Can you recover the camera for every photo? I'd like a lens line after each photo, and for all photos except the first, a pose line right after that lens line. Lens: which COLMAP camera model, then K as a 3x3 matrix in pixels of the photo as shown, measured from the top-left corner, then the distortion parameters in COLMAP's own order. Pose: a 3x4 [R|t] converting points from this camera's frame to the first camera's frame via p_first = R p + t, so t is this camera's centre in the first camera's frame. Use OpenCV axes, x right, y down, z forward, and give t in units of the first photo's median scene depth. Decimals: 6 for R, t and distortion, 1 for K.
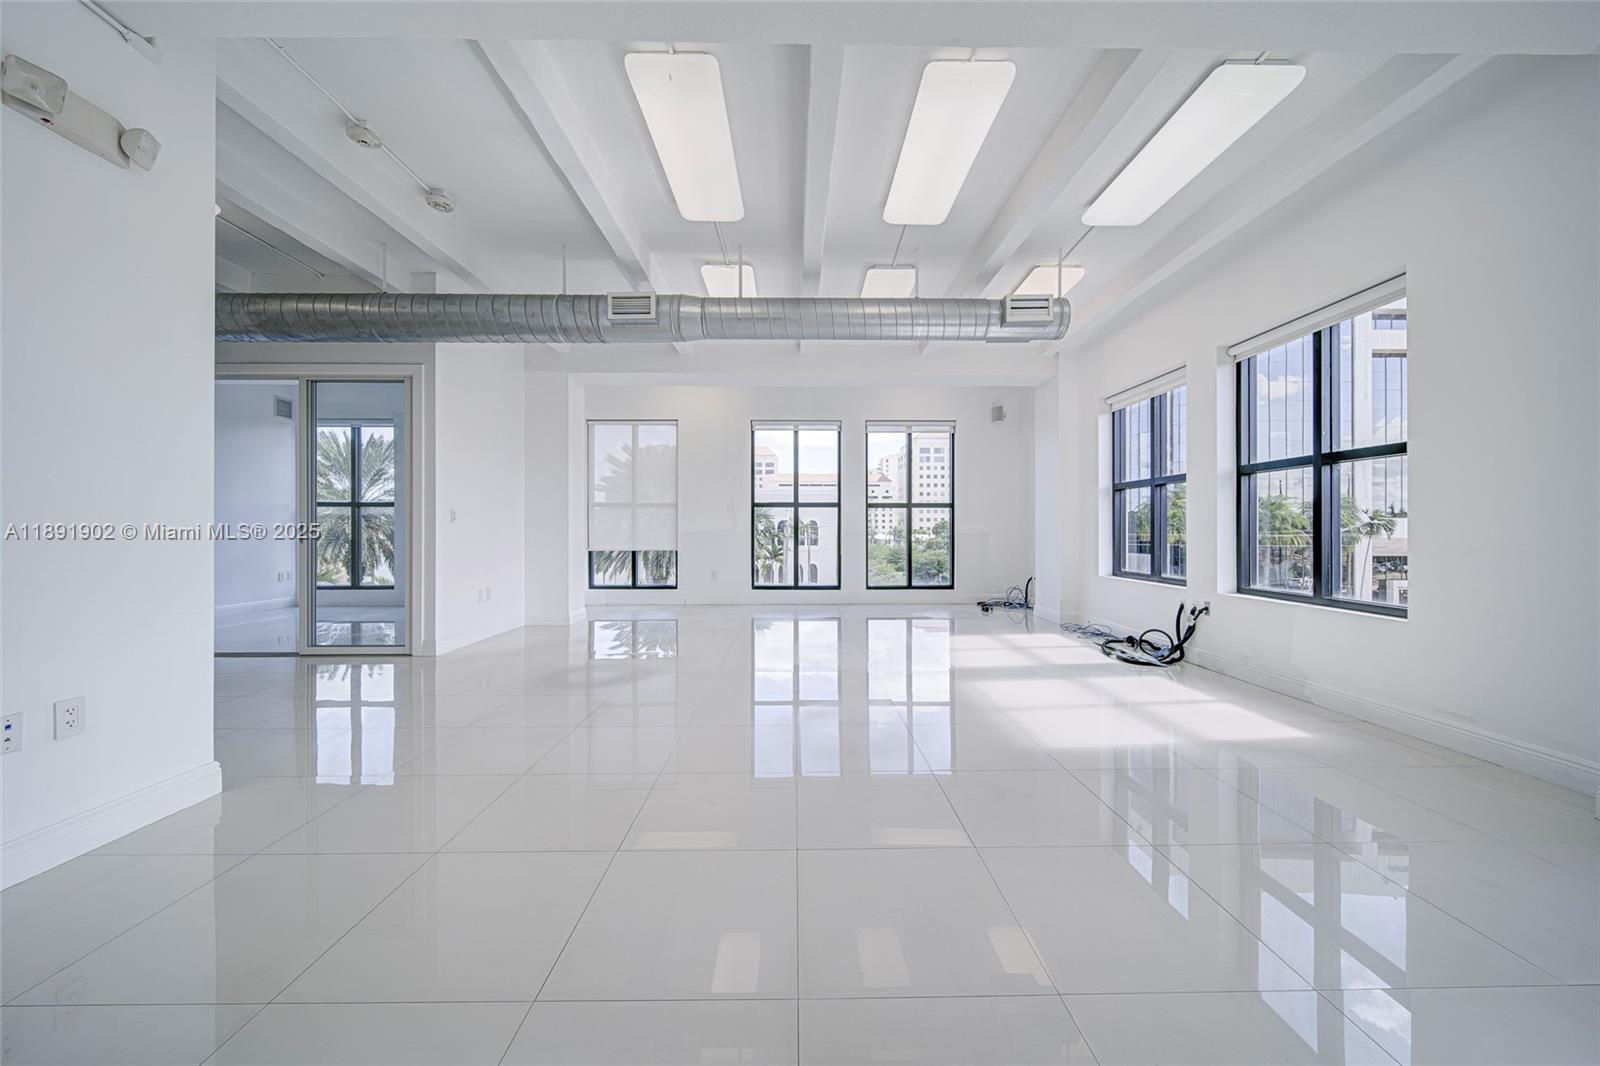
lens RADIAL K [[564.4, 0, 794.3], [0, 564.4, 528.8], [0, 0, 1]] dist [0.001013, 0.000086]
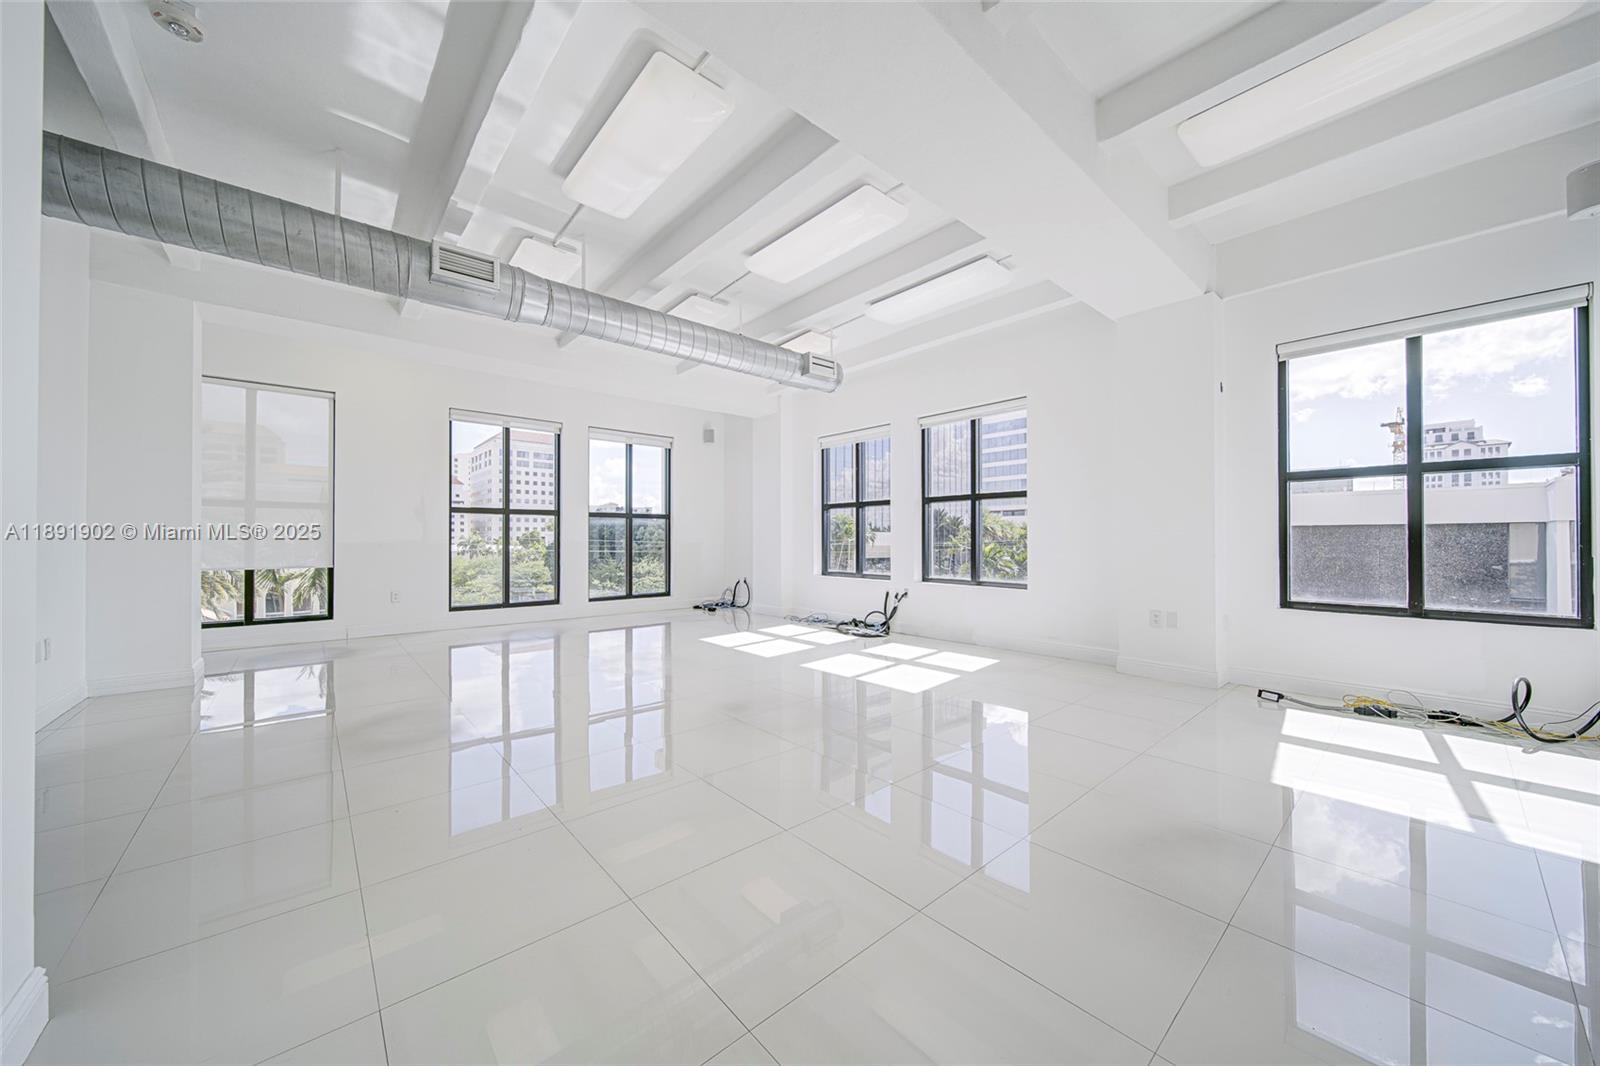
lens RADIAL K [[564.4, 0, 797.6], [0, 564.4, 532.9], [0, 0, 1]] dist [0.001013, 0.000086]
pose [[0.764852, 0.008875, 0.644144, -0.313420], [-0.002095, 0.999934, -0.011290, 0.000387], [-0.644202, 0.007286, 0.764821, 0.045969]]
